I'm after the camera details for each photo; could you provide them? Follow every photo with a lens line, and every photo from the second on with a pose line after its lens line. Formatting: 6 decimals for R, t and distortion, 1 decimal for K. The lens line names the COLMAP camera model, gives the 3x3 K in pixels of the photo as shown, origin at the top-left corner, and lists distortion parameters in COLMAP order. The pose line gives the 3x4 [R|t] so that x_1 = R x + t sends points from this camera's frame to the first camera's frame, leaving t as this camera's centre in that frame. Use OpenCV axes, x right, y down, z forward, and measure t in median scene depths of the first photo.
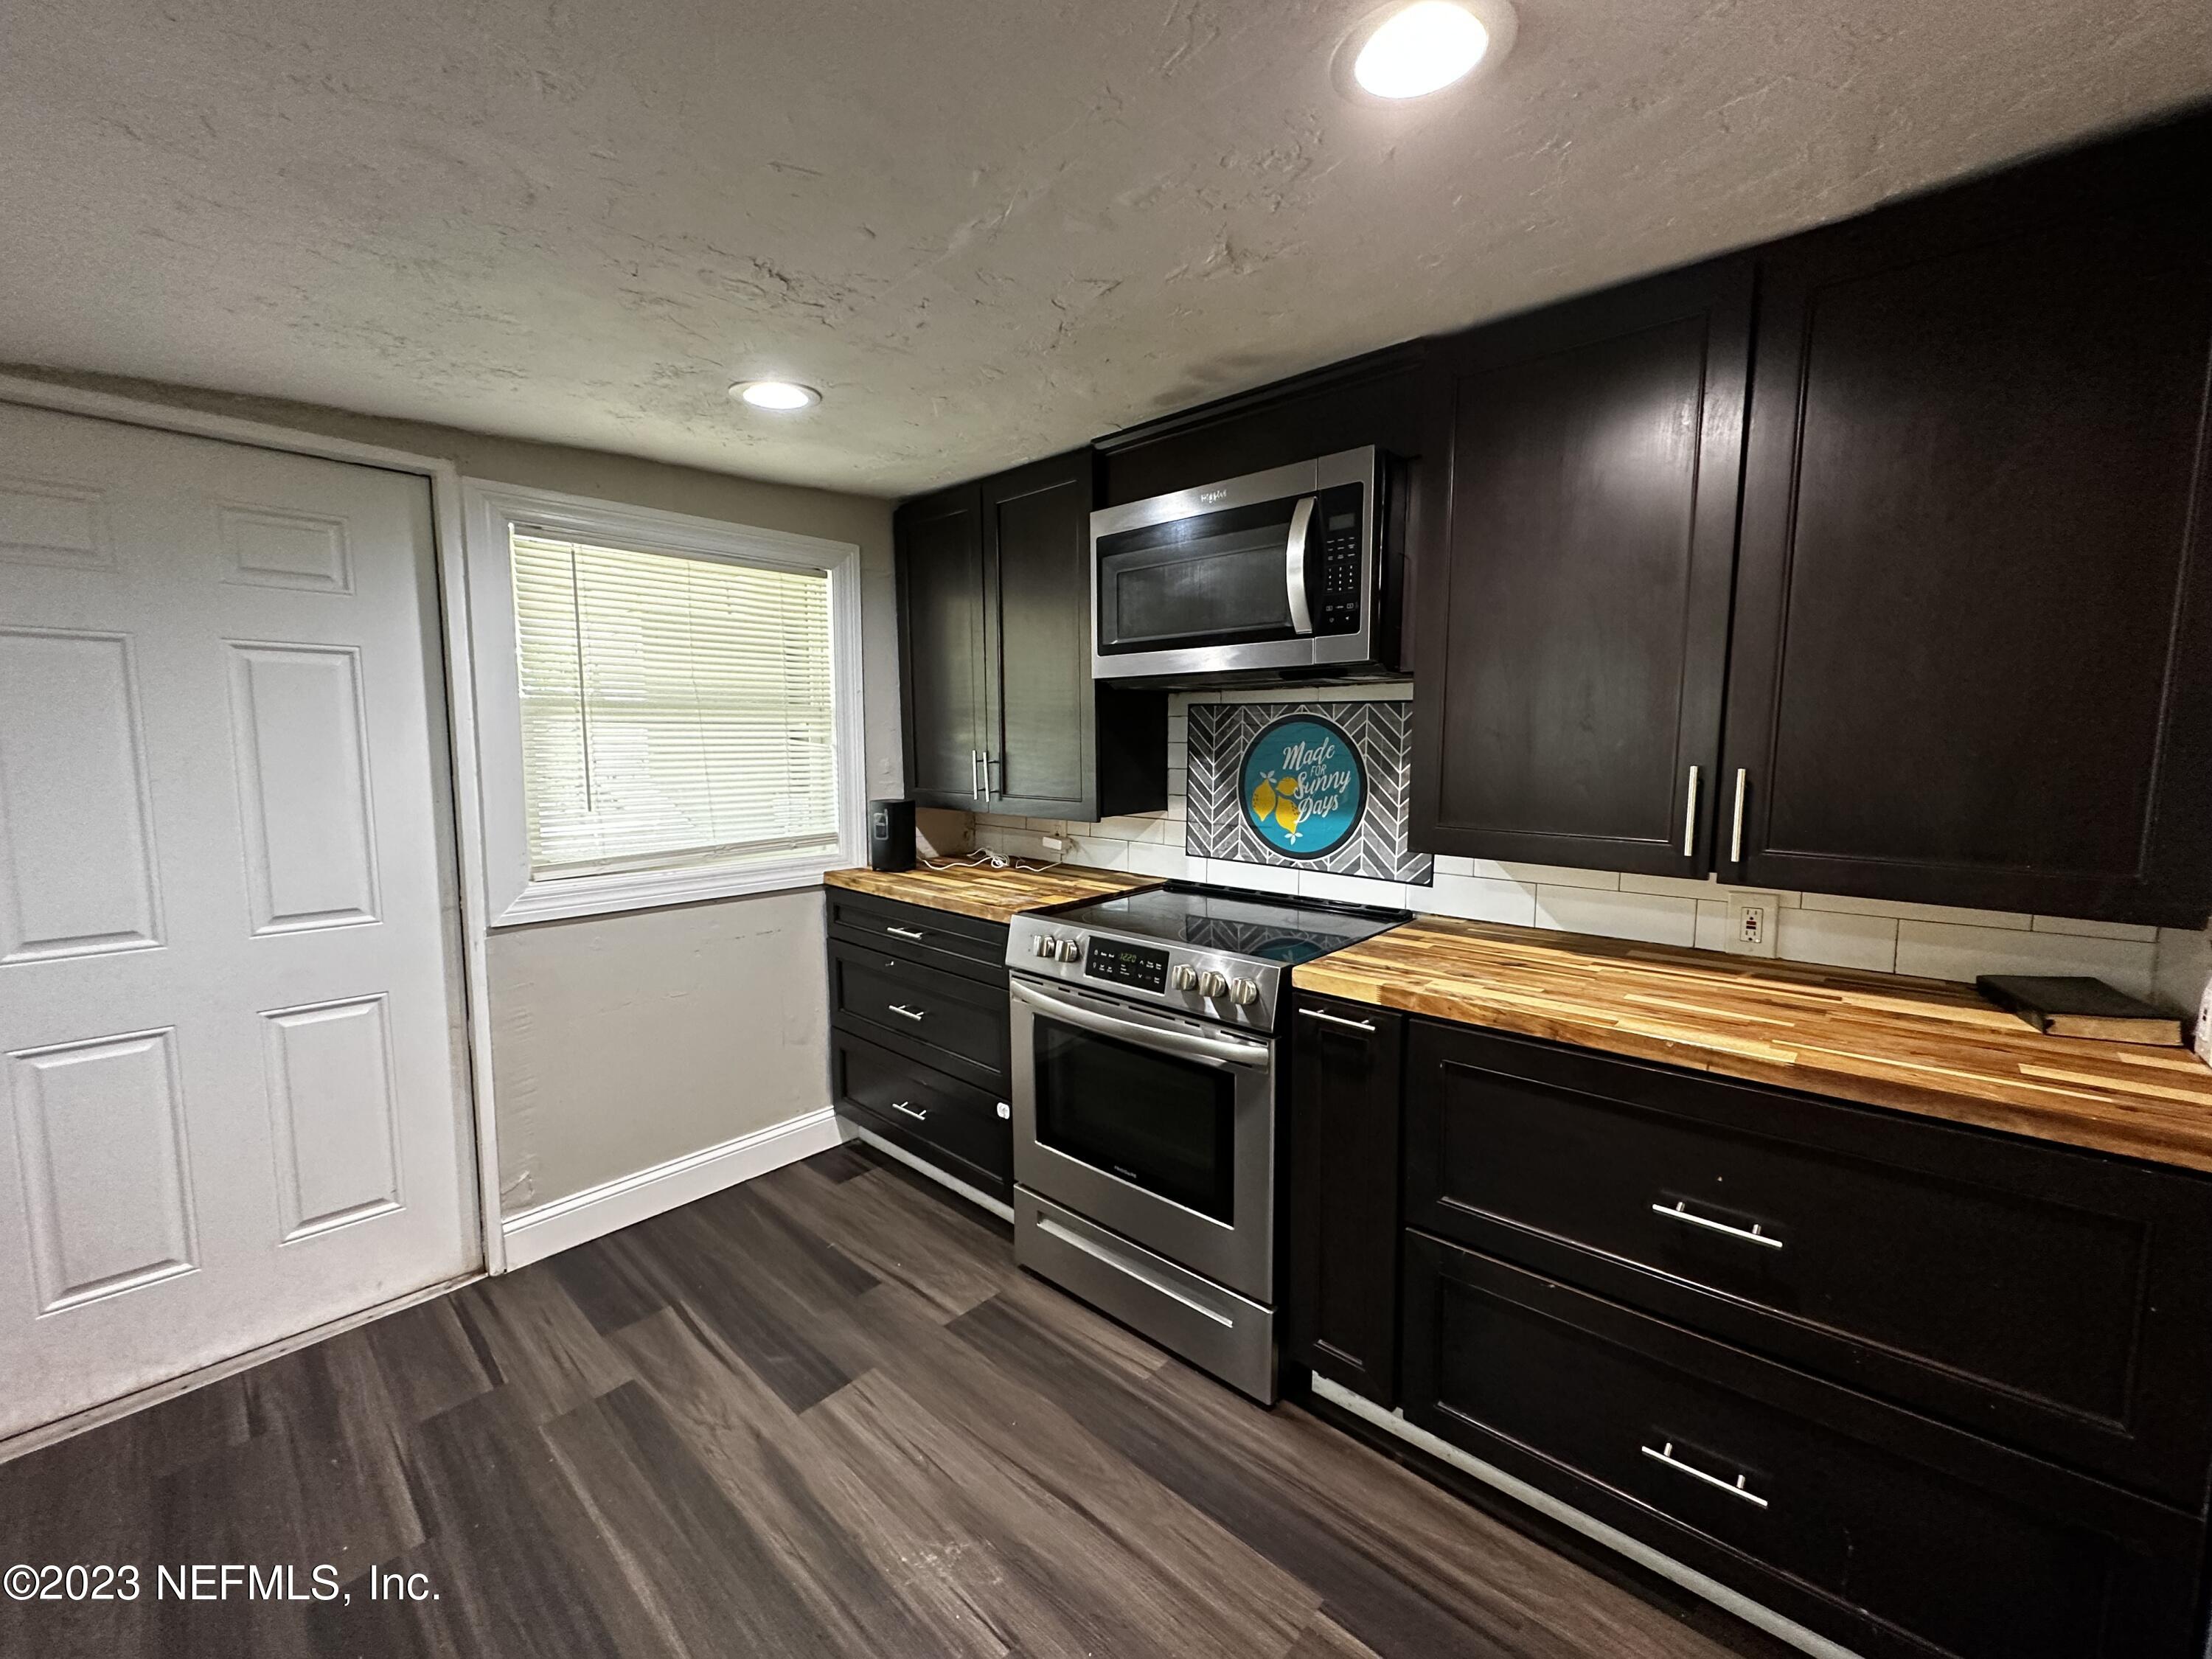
lens RADIAL K [[879.7, 0, 1106.0], [0, 879.7, 829.5], [0, 0, 1]] dist [-0.003140, -0.000075]
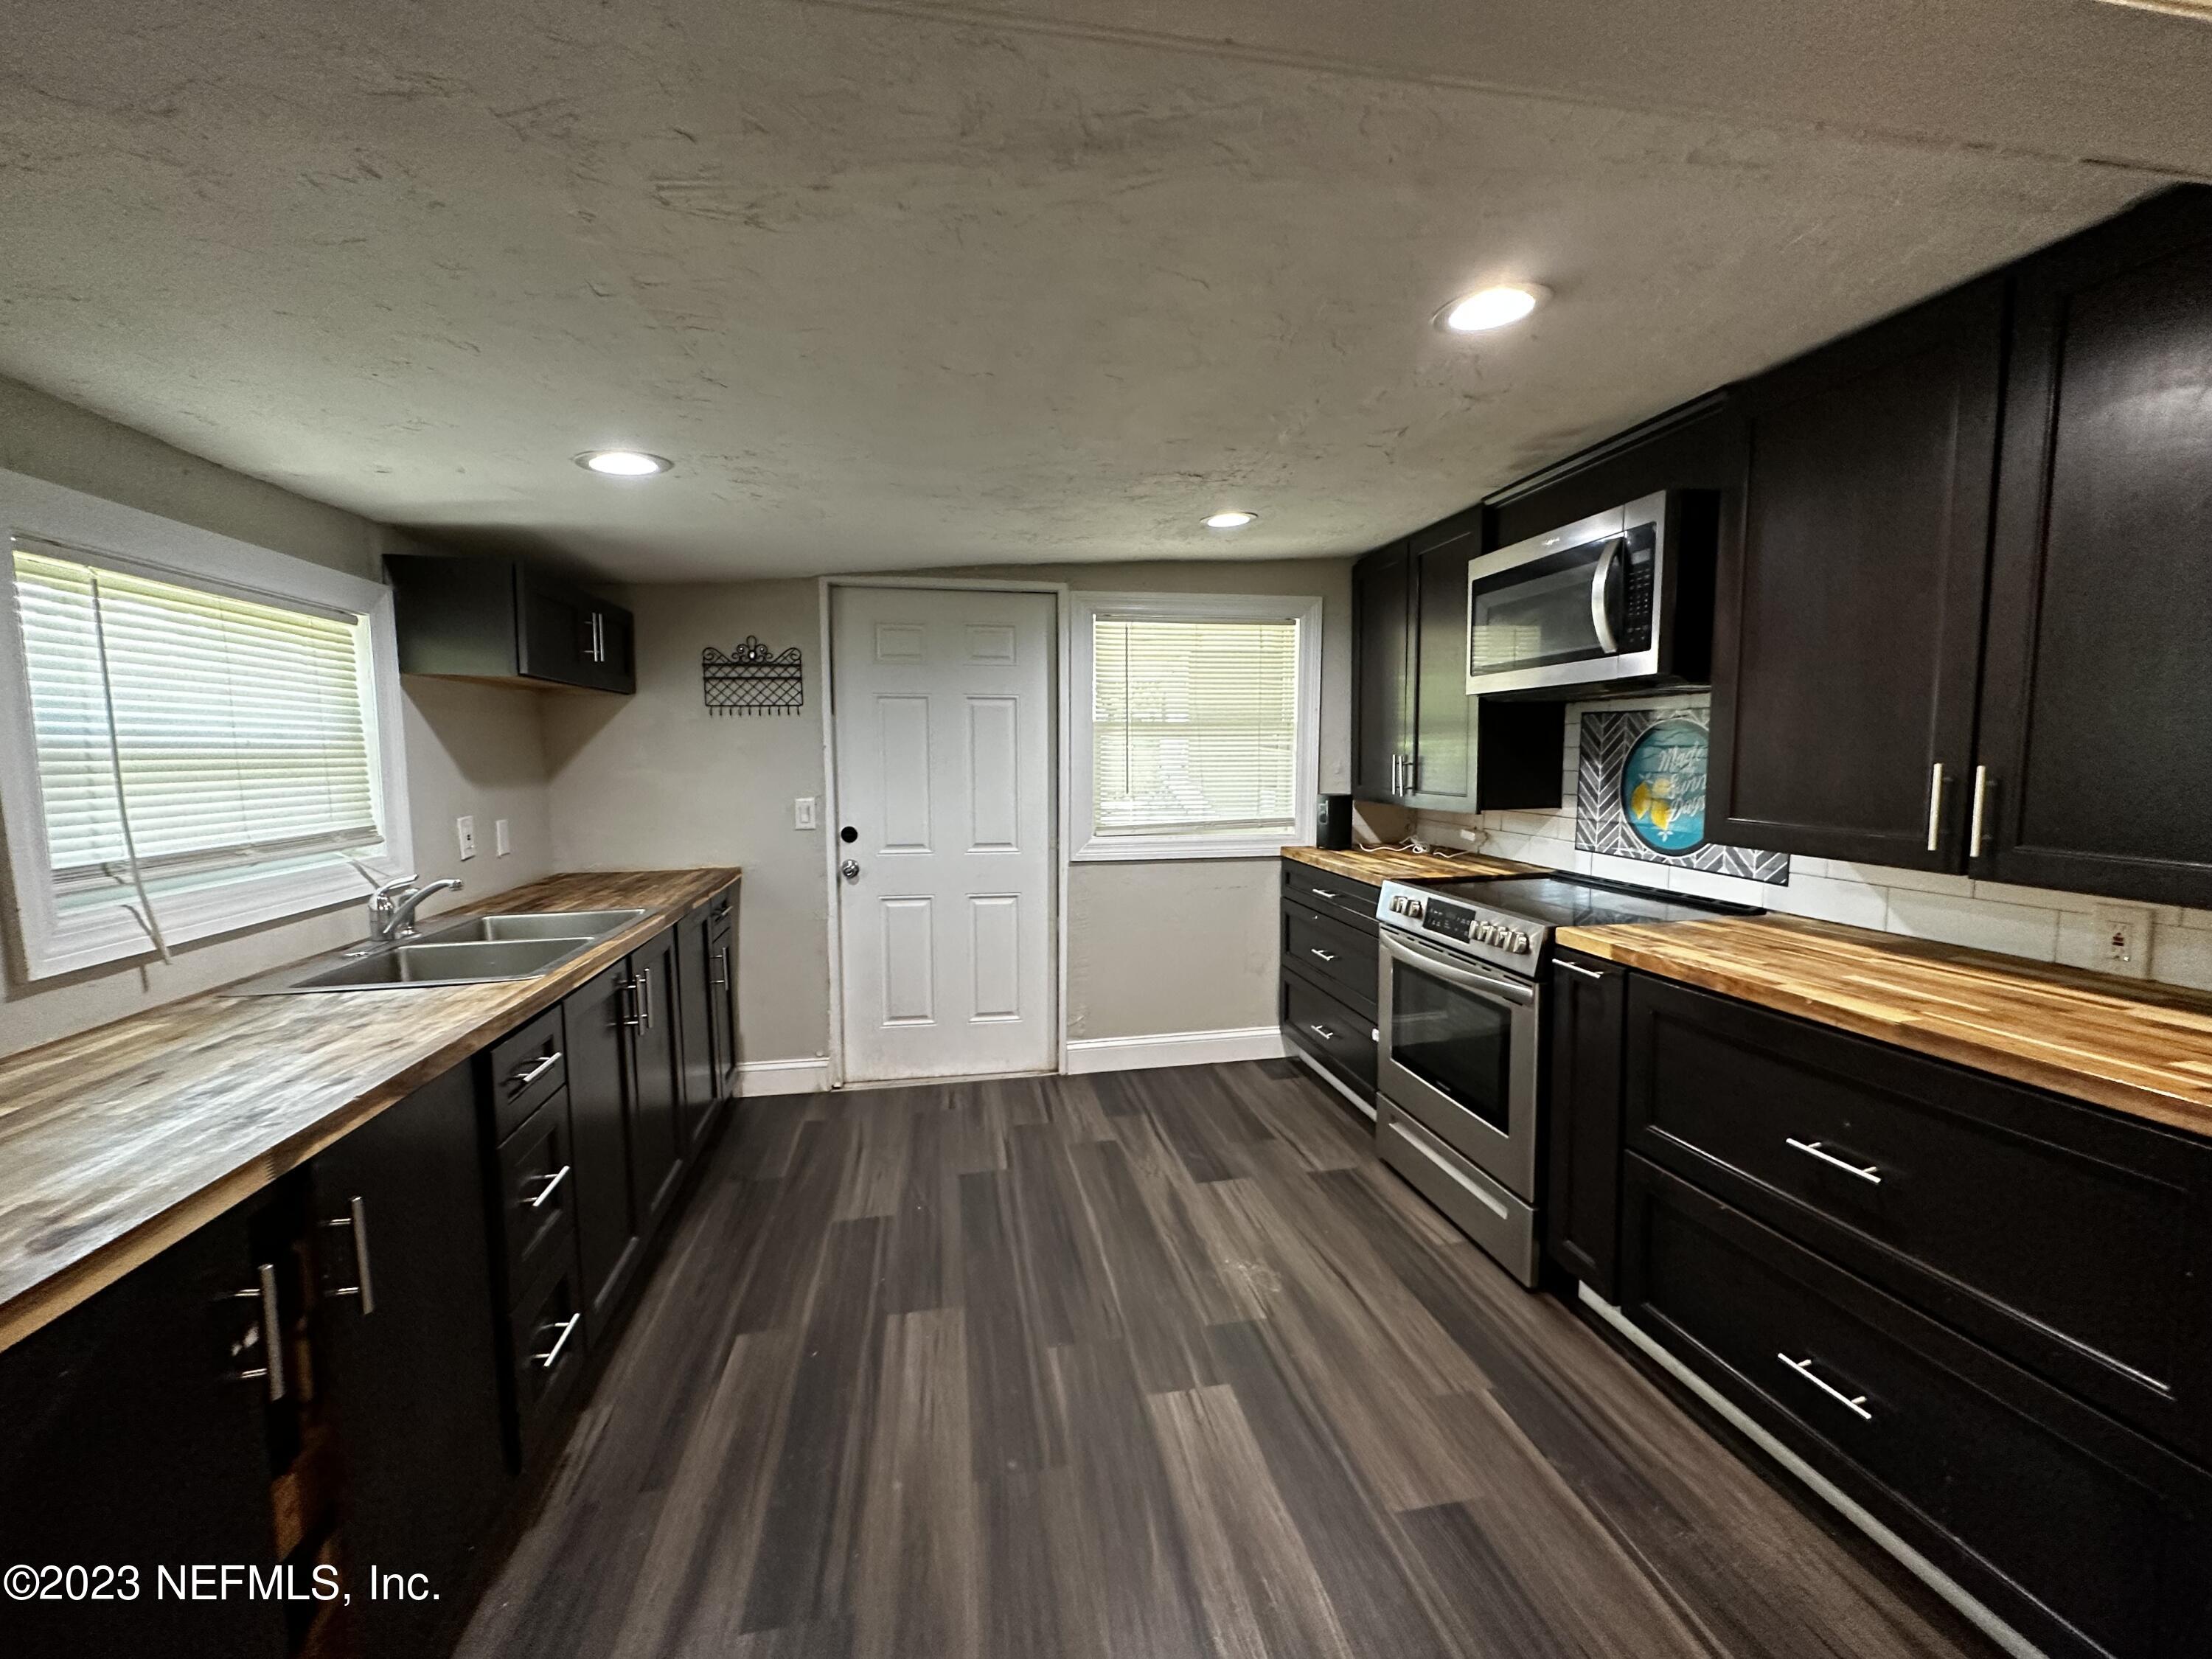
lens RADIAL K [[879.7, 0, 1106.0], [0, 879.7, 829.5], [0, 0, 1]] dist [-0.003140, -0.000075]
pose [[0.798108, 0.050469, -0.600397, 0.345016], [-0.057992, 0.998294, 0.006826, 0.037876], [0.599718, 0.029370, 0.799673, -0.286282]]
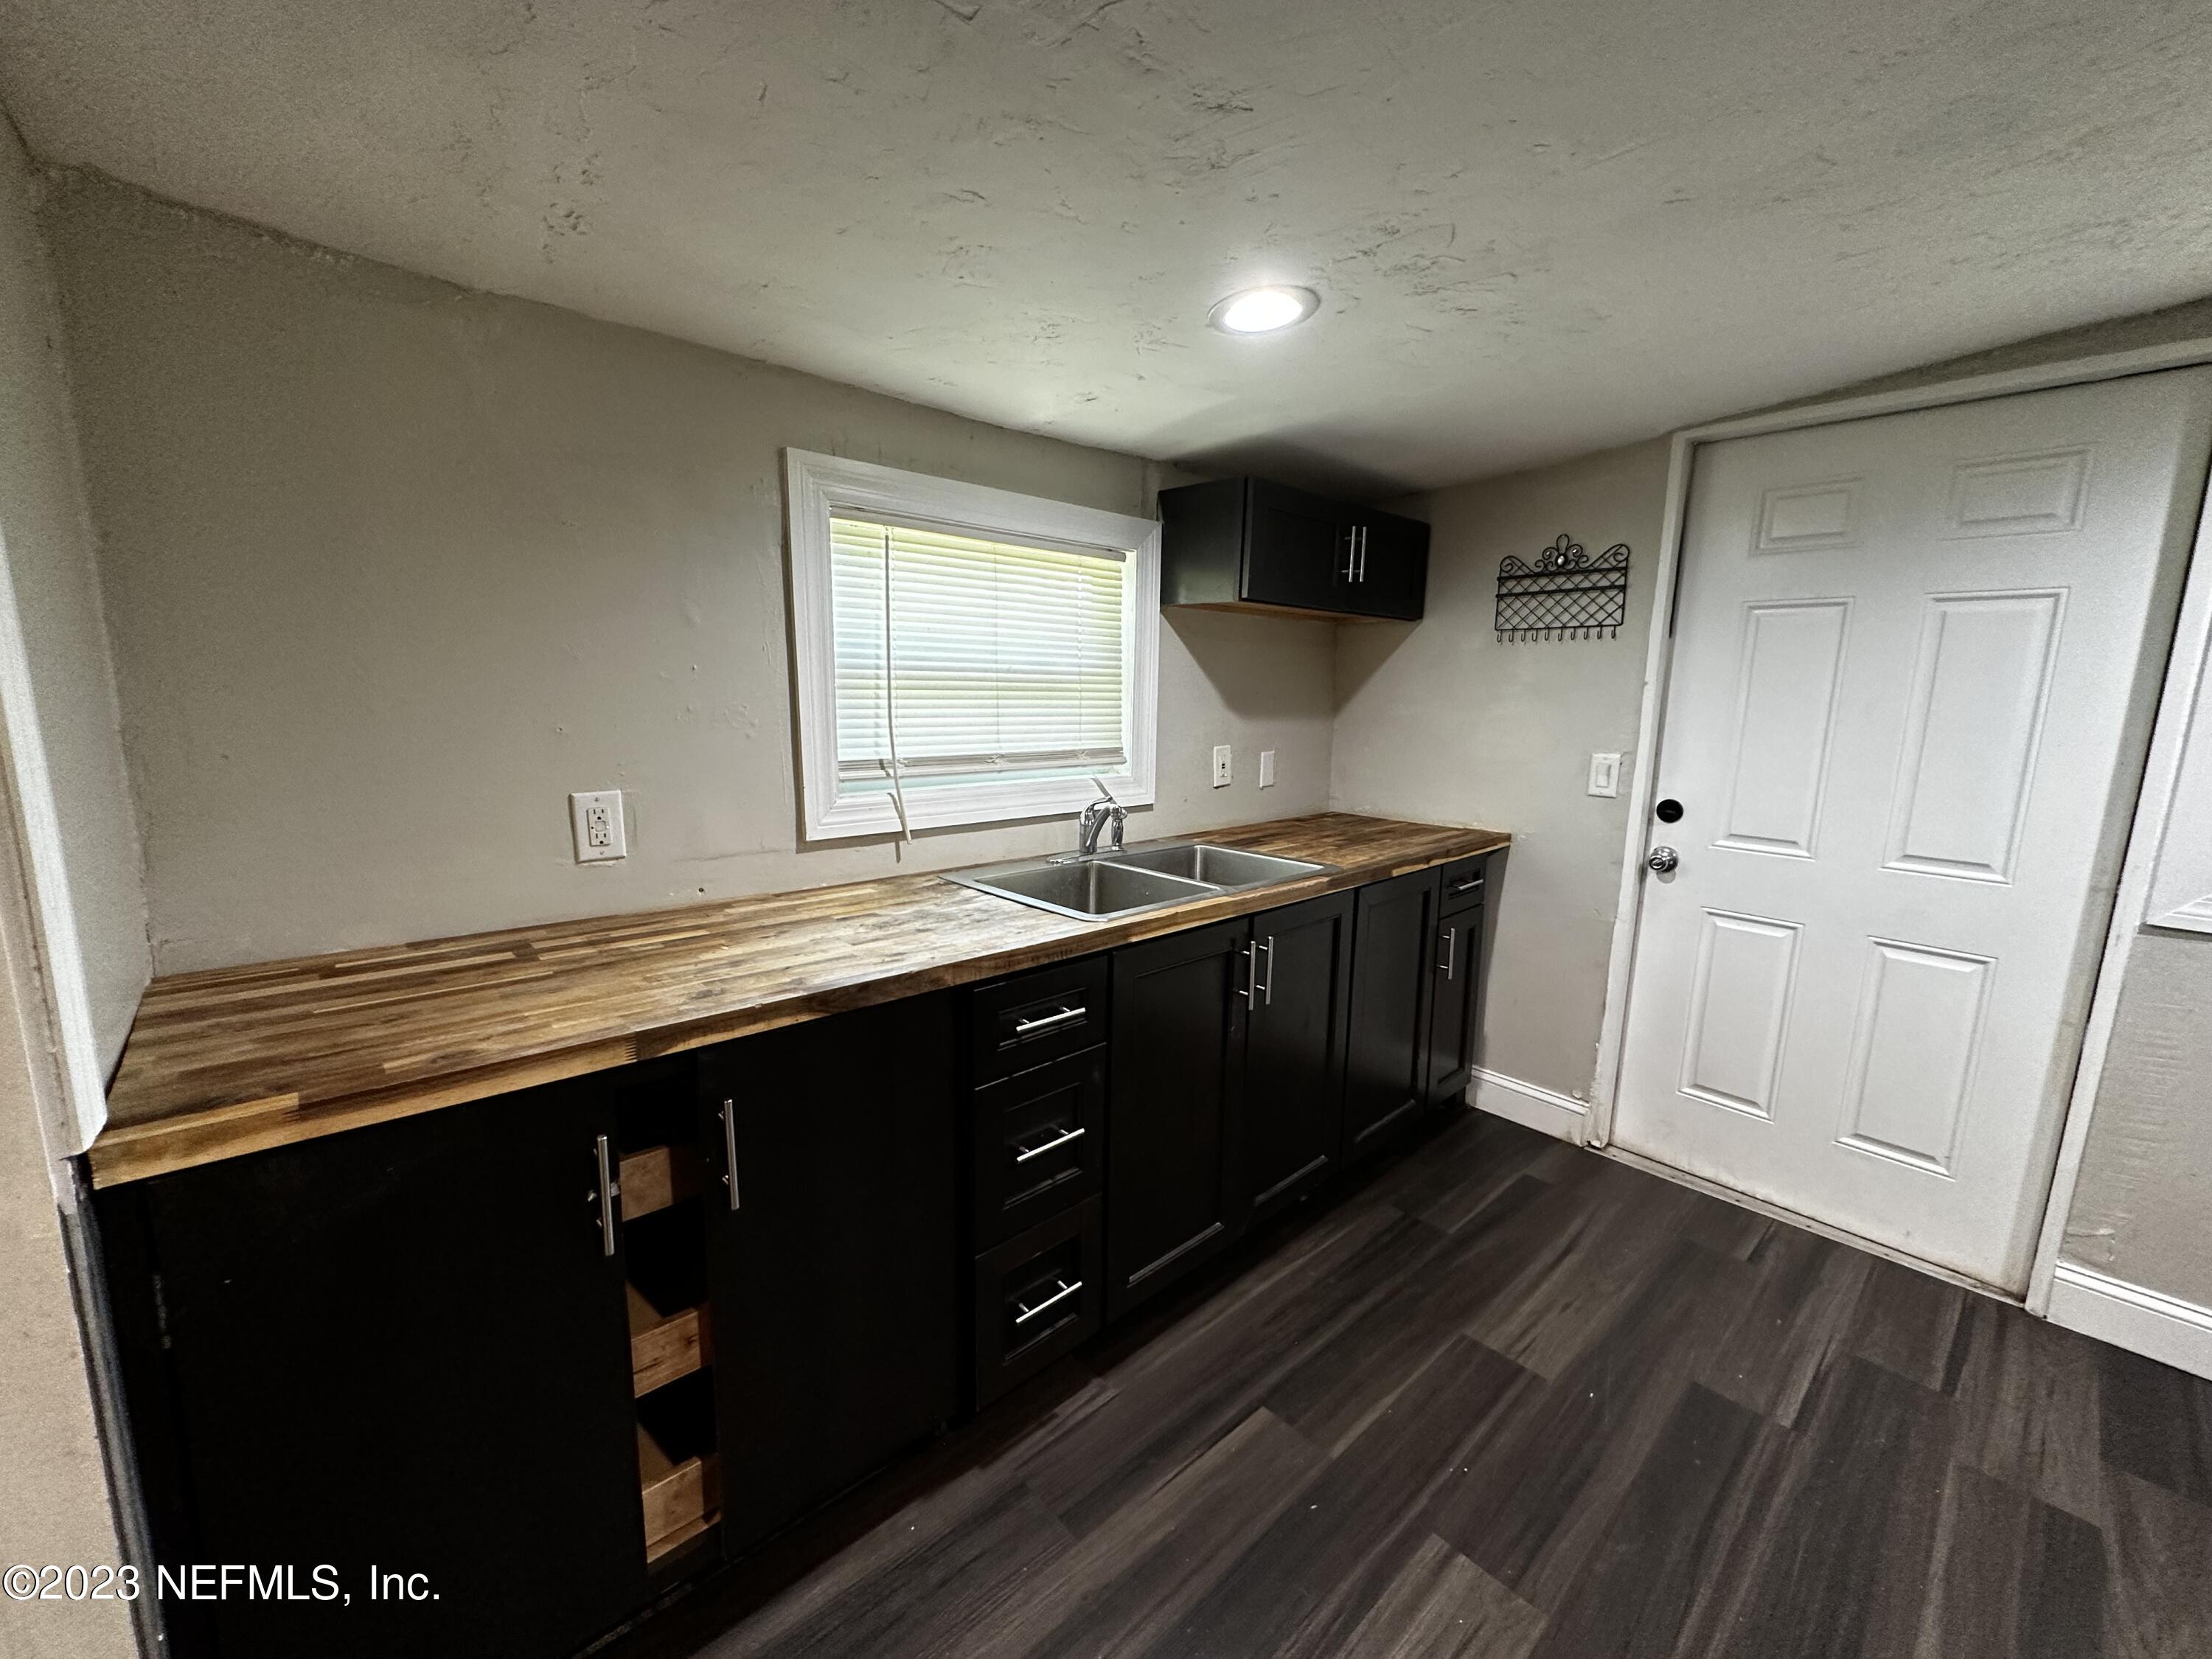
lens RADIAL K [[879.7, 0, 1106.0], [0, 879.7, 829.5], [0, 0, 1]] dist [-0.003140, -0.000075]
pose [[-0.098399, 0.158106, -0.982507, 0.175768], [-0.120047, 0.978202, 0.169436, 0.004405], [0.987880, 0.134620, -0.077274, 0.104689]]
